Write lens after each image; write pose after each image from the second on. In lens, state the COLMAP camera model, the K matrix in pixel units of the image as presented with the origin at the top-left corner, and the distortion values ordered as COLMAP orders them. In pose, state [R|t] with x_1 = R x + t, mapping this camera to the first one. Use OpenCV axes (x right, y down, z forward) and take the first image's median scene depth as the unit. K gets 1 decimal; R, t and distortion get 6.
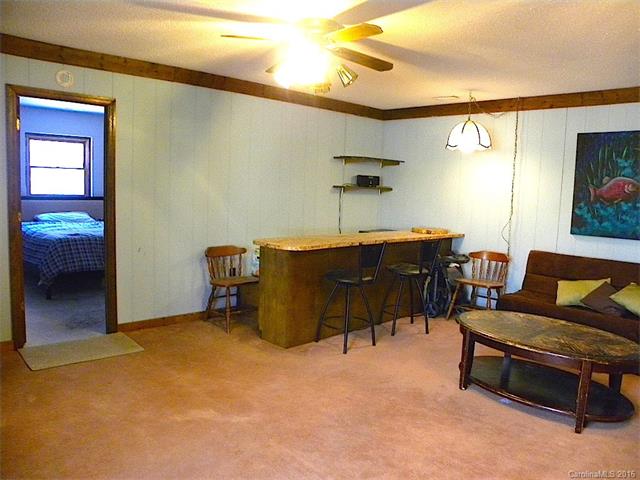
lens RADIAL K [[492.2, 0, 318.5], [0, 492.2, 238.7], [0, 0, 1]] dist [-0.137827, 0.080386]
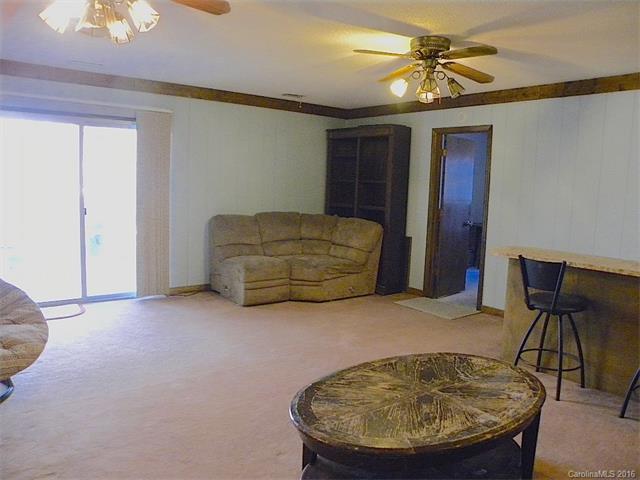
lens RADIAL K [[492.2, 0, 320.1], [0, 492.2, 240.0], [0, 0, 1]] dist [-0.137827, 0.080386]
pose [[-0.090829, 0.073023, -0.993186, 1.150260], [-0.146134, 0.985535, 0.085825, -0.046464], [0.985086, 0.152934, -0.078844, 0.893556]]
